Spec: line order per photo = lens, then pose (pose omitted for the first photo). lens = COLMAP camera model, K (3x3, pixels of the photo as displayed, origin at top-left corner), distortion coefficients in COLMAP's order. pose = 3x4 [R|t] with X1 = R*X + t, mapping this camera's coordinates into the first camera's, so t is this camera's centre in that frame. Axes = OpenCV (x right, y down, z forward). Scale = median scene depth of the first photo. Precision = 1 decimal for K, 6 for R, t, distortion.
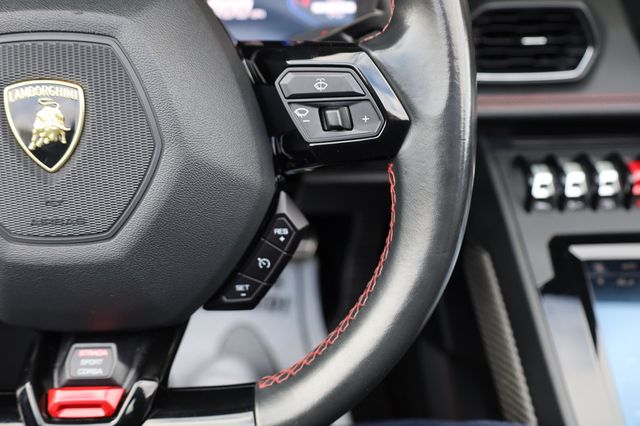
lens RADIAL K [[577.8, 0, 311.6], [0, 577.8, 227.7], [0, 0, 1]] dist [0.001730, 0.004463]
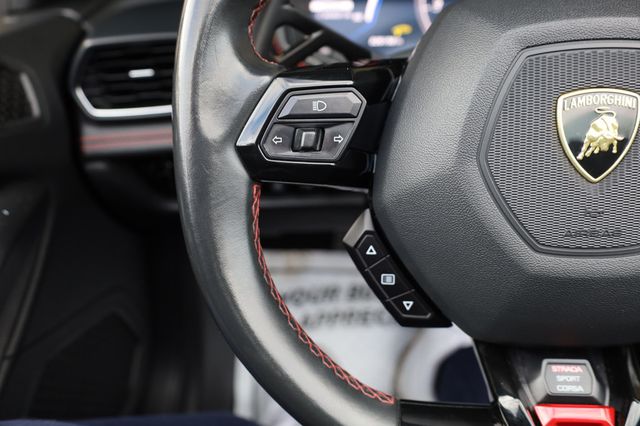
lens RADIAL K [[577.8, 0, 321.4], [0, 577.8, 217.9], [0, 0, 1]] dist [0.001730, 0.004463]
pose [[0.997721, 0.018106, -0.065006, -0.772940], [-0.019990, 0.999395, -0.028454, 0.000268], [0.064451, 0.029689, 0.997479, 0.002415]]
